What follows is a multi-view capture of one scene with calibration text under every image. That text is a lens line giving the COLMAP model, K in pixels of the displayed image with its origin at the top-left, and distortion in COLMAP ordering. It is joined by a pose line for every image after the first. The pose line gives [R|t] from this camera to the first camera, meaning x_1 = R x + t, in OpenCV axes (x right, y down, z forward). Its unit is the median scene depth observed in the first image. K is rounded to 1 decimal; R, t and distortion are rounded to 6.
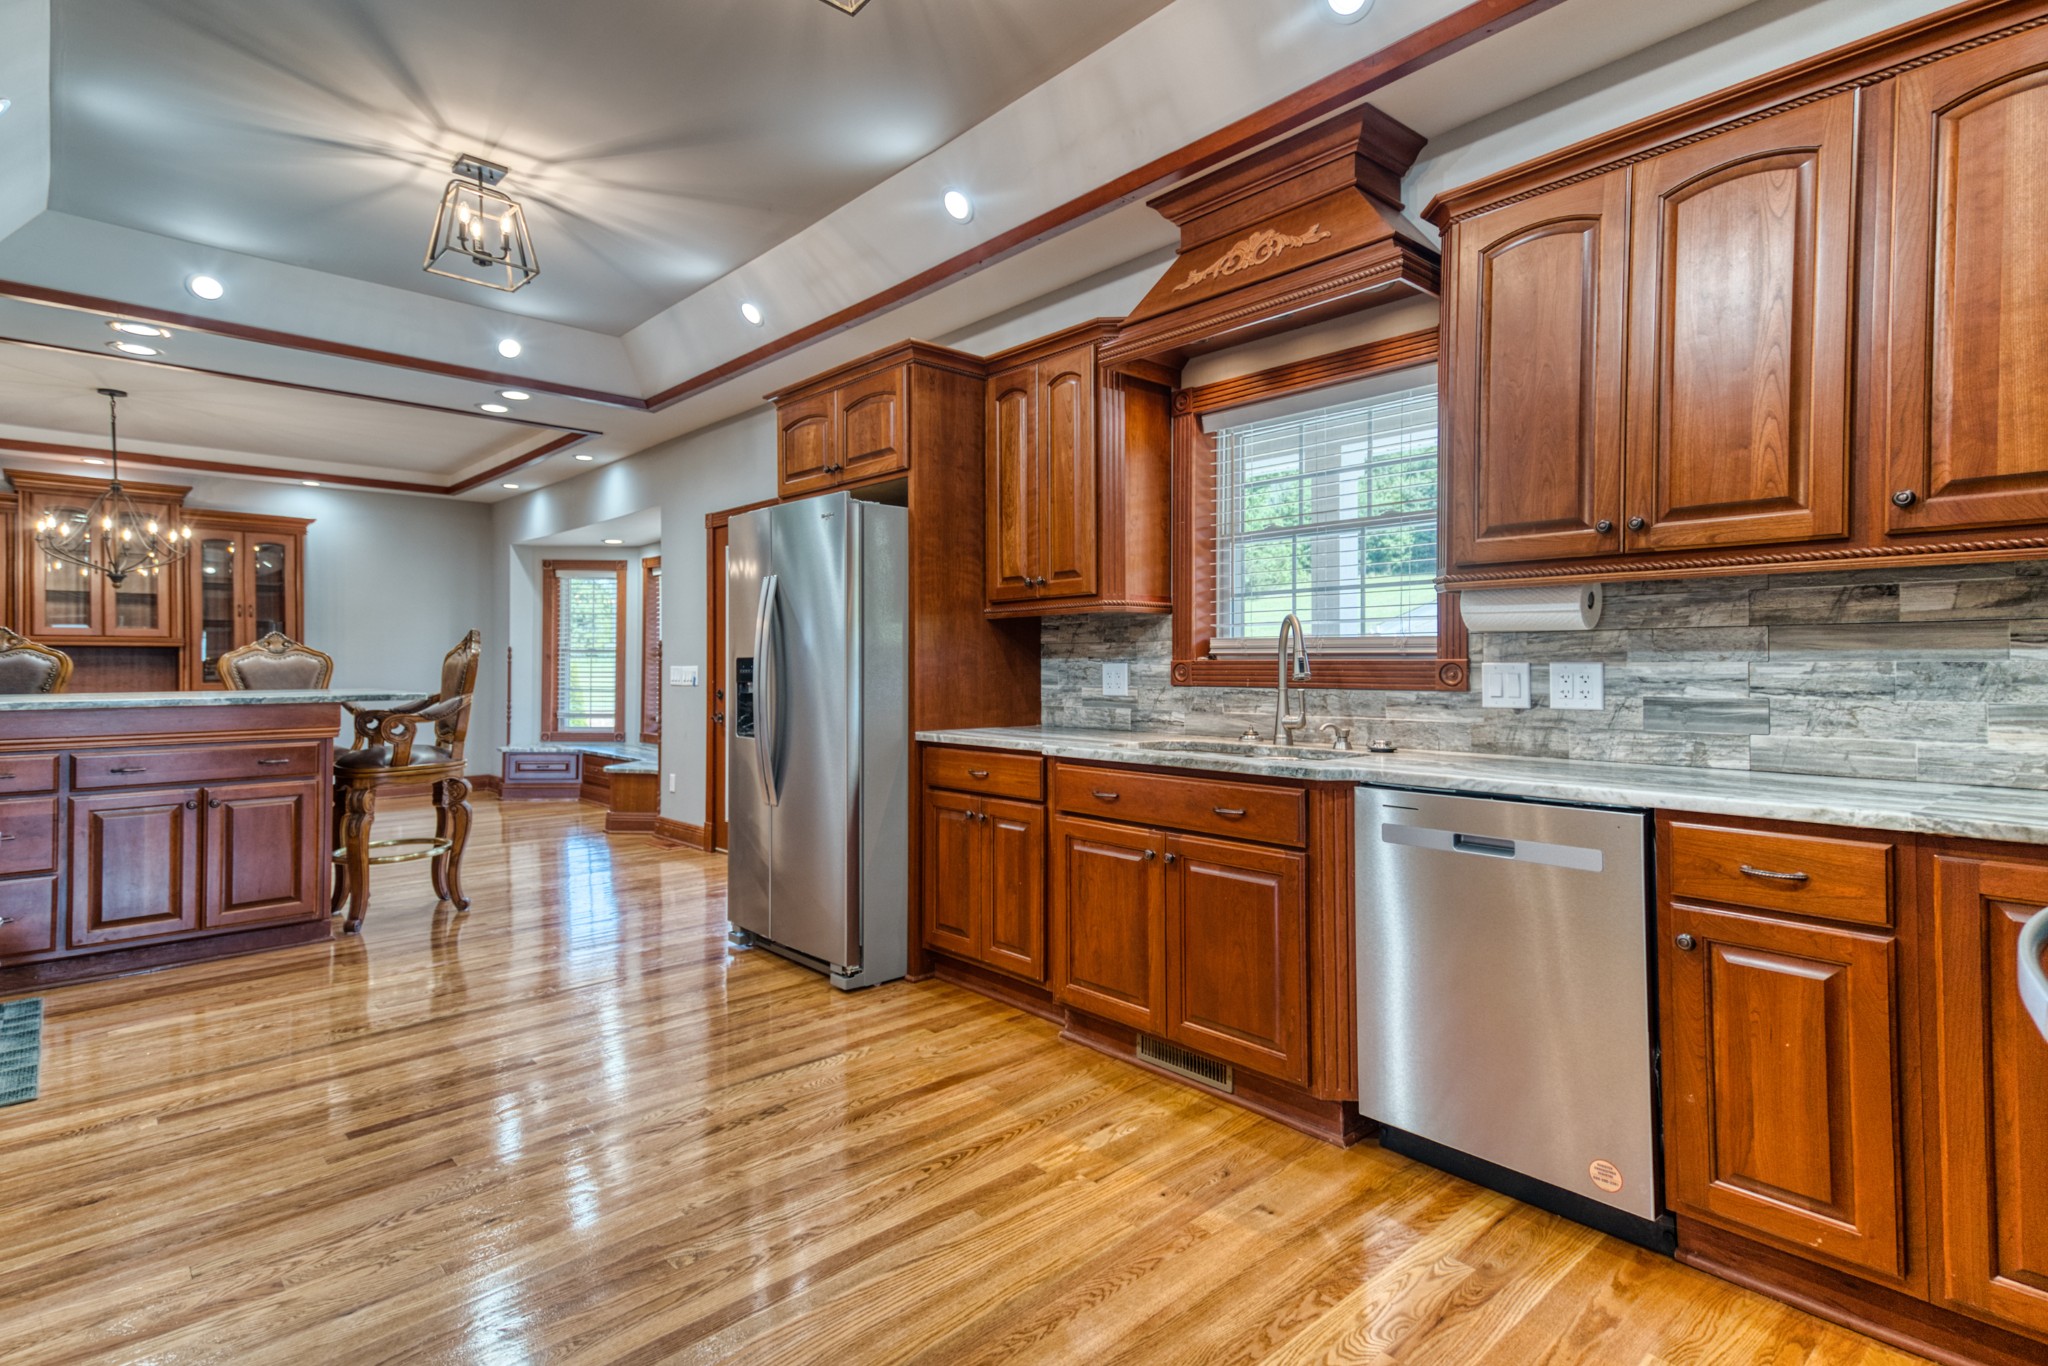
lens RADIAL K [[1028.9, 0, 1004.0], [0, 1028.9, 667.8], [0, 0, 1]] dist [0.067018, -0.000097]
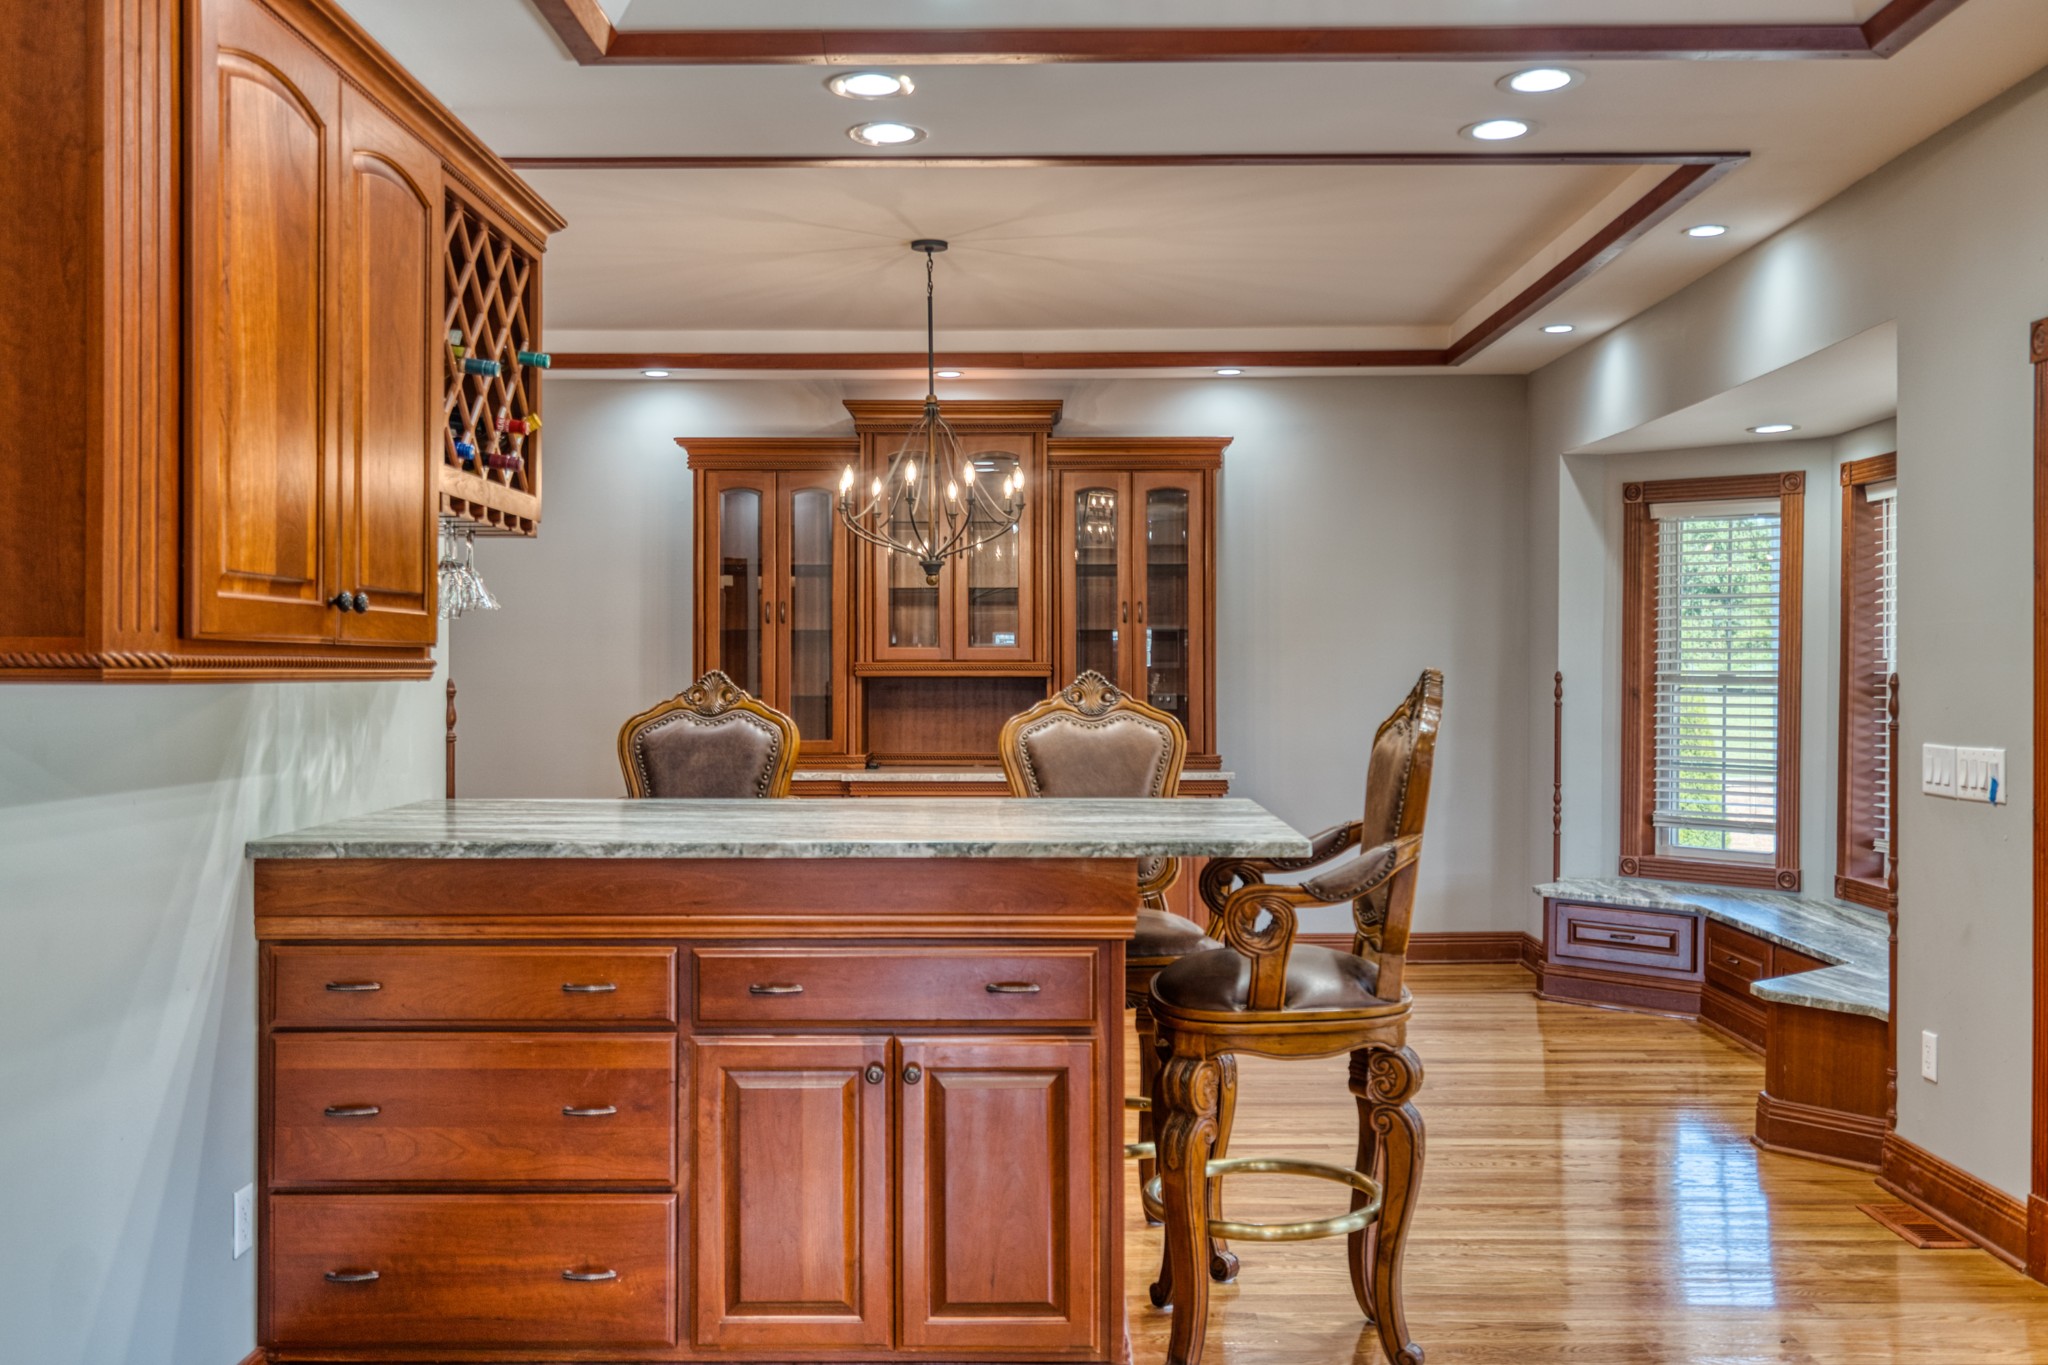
lens RADIAL K [[2067.0, 0, 1024.0], [0, 2067.0, 682.5], [0, 0, 1]] dist [0.039471, -0.029696]
pose [[0.760955, -0.001417, -0.648803, -0.062756], [-0.000517, 0.999996, -0.002791, -0.016412], [0.648804, 0.002459, 0.760951, 0.167612]]
